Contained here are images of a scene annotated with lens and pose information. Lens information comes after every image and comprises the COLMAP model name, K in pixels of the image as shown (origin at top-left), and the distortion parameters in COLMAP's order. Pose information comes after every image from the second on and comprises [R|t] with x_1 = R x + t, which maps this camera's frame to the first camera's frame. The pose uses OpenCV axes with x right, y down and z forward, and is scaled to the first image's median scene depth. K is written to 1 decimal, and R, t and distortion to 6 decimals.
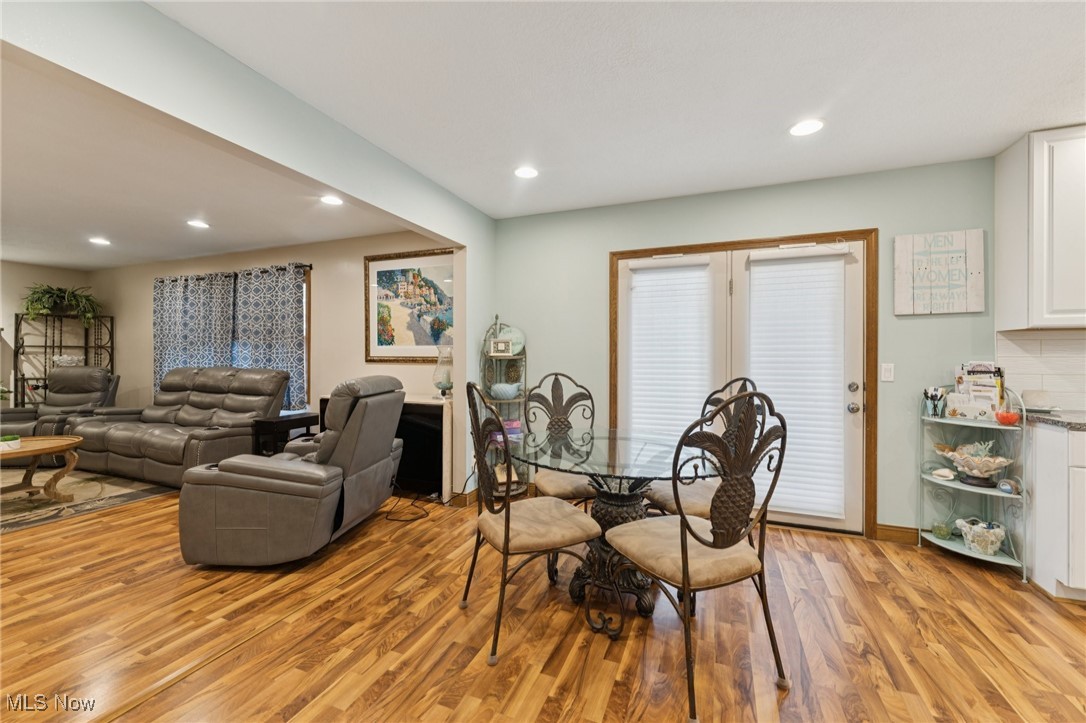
lens RADIAL K [[438.8, 0, 544.6], [0, 438.8, 355.0], [0, 0, 1]] dist [0.000129, 0.000305]
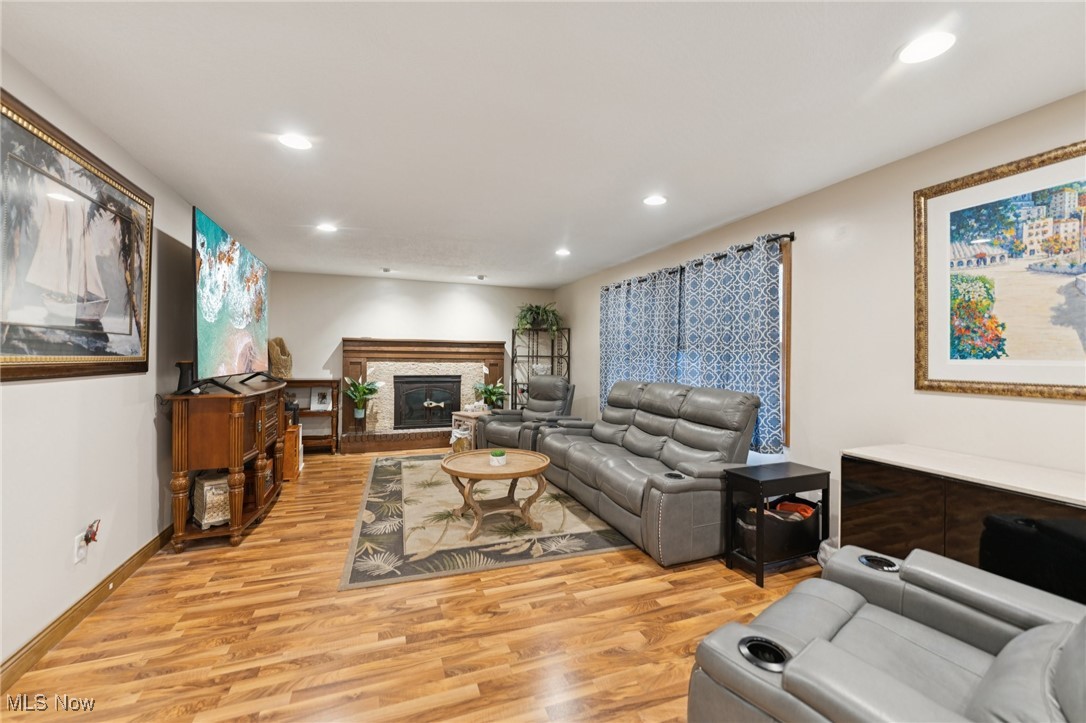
lens RADIAL K [[438.8, 0, 542.1], [0, 438.8, 359.2], [0, 0, 1]] dist [0.000129, 0.000305]
pose [[0.675824, 0.005825, -0.737040, -0.302543], [-0.006130, 0.999979, 0.002282, -0.017924], [0.737038, 0.002976, 0.675845, 0.286477]]
